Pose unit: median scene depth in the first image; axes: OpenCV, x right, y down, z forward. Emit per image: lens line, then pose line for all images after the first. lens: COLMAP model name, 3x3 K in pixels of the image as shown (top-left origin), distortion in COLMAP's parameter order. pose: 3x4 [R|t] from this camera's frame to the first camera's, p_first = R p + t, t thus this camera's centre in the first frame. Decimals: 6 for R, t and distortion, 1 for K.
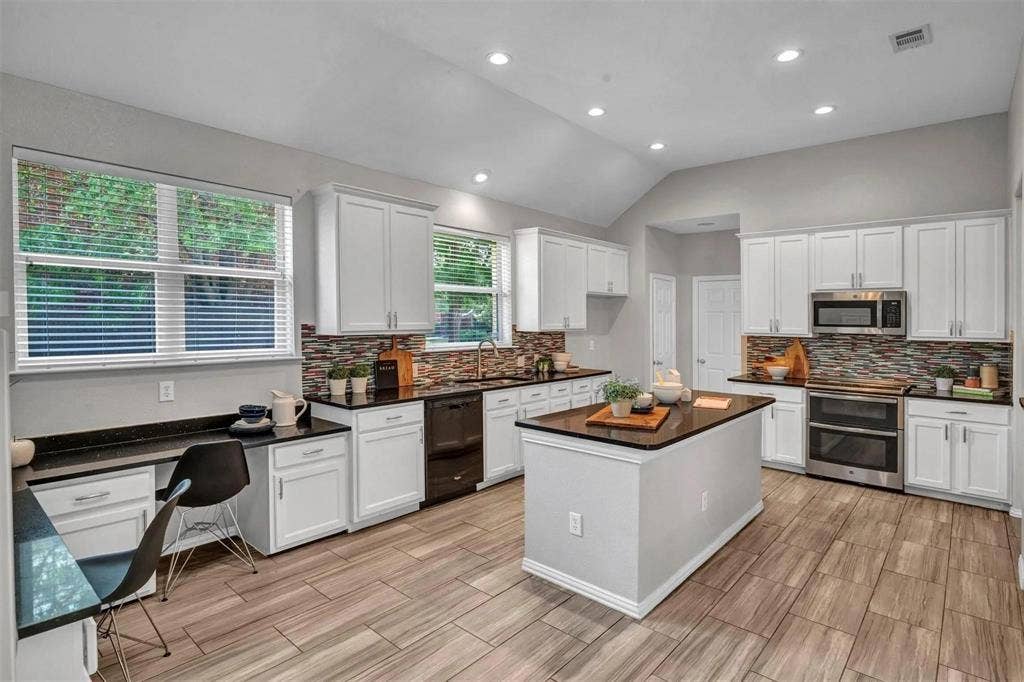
lens RADIAL K [[526.4, 0, 508.9], [0, 526.4, 326.6], [0, 0, 1]] dist [-0.000759, 0.000052]
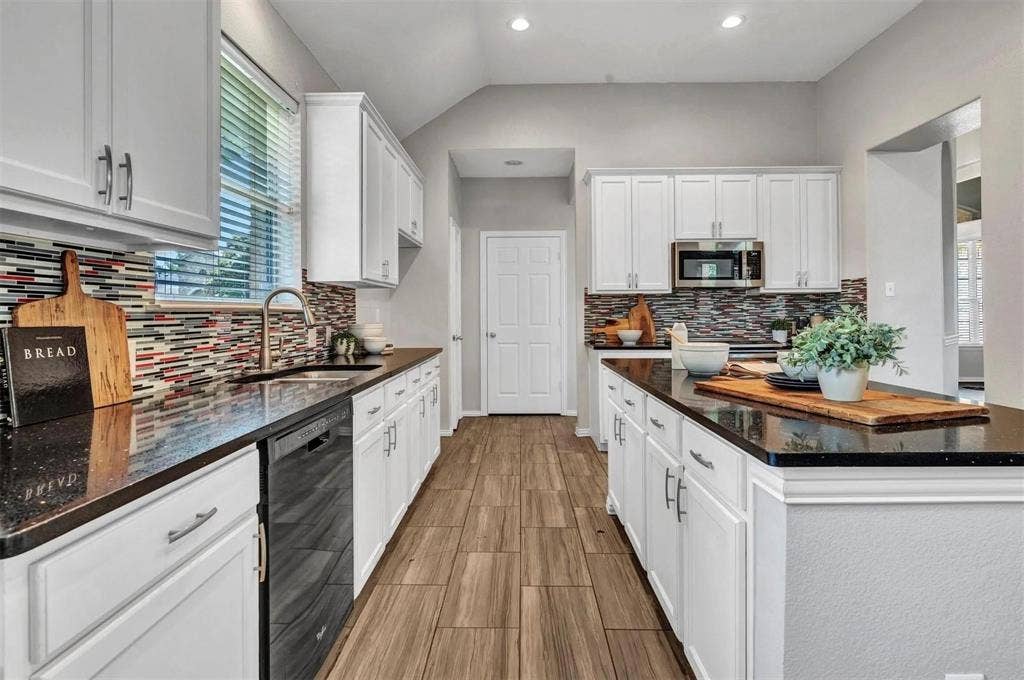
lens RADIAL K [[521.6, 0, 514.9], [0, 521.6, 306.5], [0, 0, 1]] dist [-0.002071, -0.000329]
pose [[0.754719, -0.002123, 0.656045, -0.213978], [0.020634, 0.999577, -0.020503, 0.060326], [-0.655724, 0.029011, 0.754443, 0.562171]]
